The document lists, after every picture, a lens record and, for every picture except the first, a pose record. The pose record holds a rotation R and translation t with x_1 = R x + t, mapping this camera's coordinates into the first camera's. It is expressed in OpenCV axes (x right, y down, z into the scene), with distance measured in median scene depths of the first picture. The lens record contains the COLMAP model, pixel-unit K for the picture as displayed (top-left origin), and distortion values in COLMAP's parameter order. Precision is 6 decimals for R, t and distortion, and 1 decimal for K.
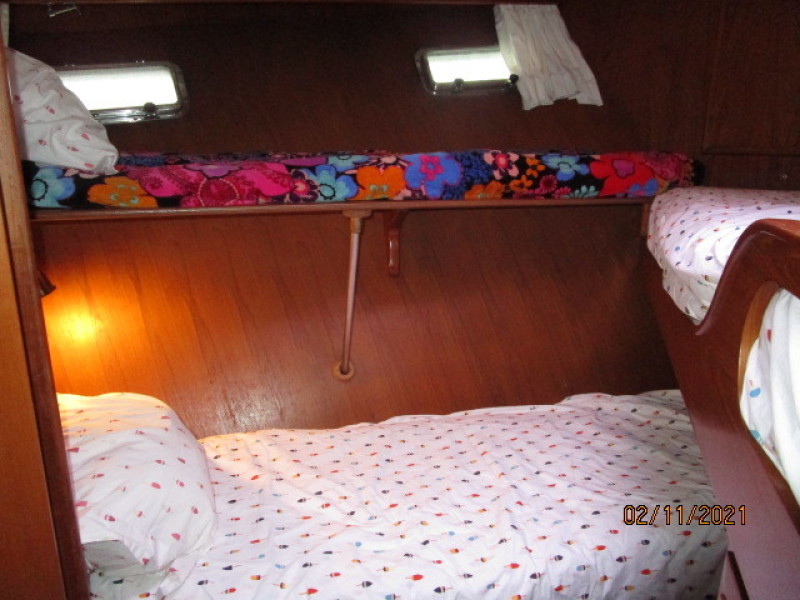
lens RADIAL K [[570.5, 0, 399.4], [0, 570.5, 299.4], [0, 0, 1]] dist [-0.030145, 0.009907]
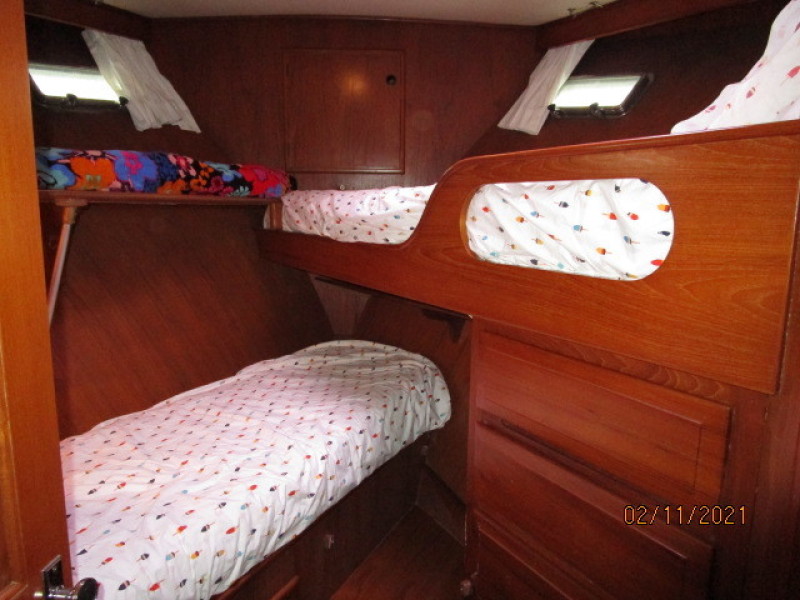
lens RADIAL K [[570.5, 0, 397.4], [0, 570.5, 299.0], [0, 0, 1]] dist [-0.030145, 0.009907]
pose [[0.653821, -0.126502, 0.746000, -0.423892], [0.197185, 0.980344, -0.006579, 0.121410], [-0.730504, 0.151401, 0.665914, -0.045818]]
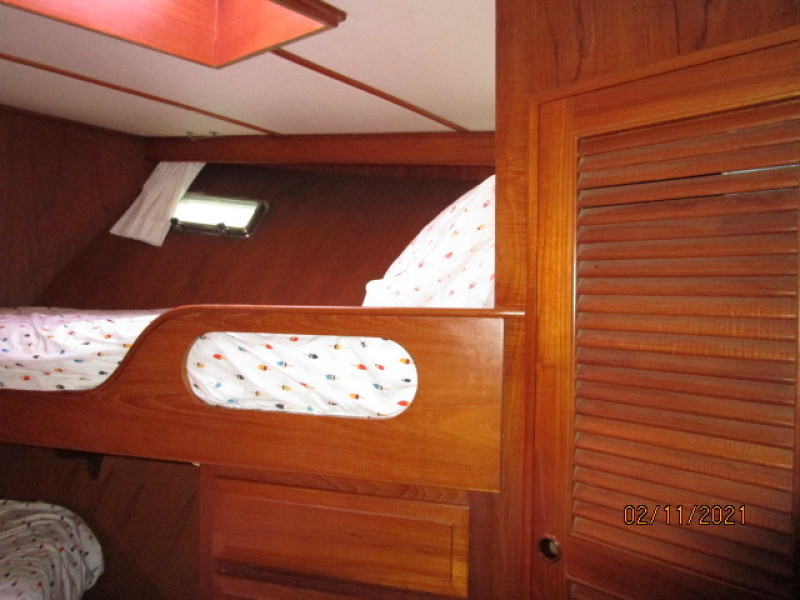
lens RADIAL K [[570.5, 0, 395.0], [0, 570.5, 304.4], [0, 0, 1]] dist [-0.030145, 0.009907]
pose [[-0.056204, -0.039971, 0.997619, -0.537195], [0.254955, 0.965497, 0.053048, -0.021784], [-0.965318, 0.257329, -0.044074, 0.136573]]
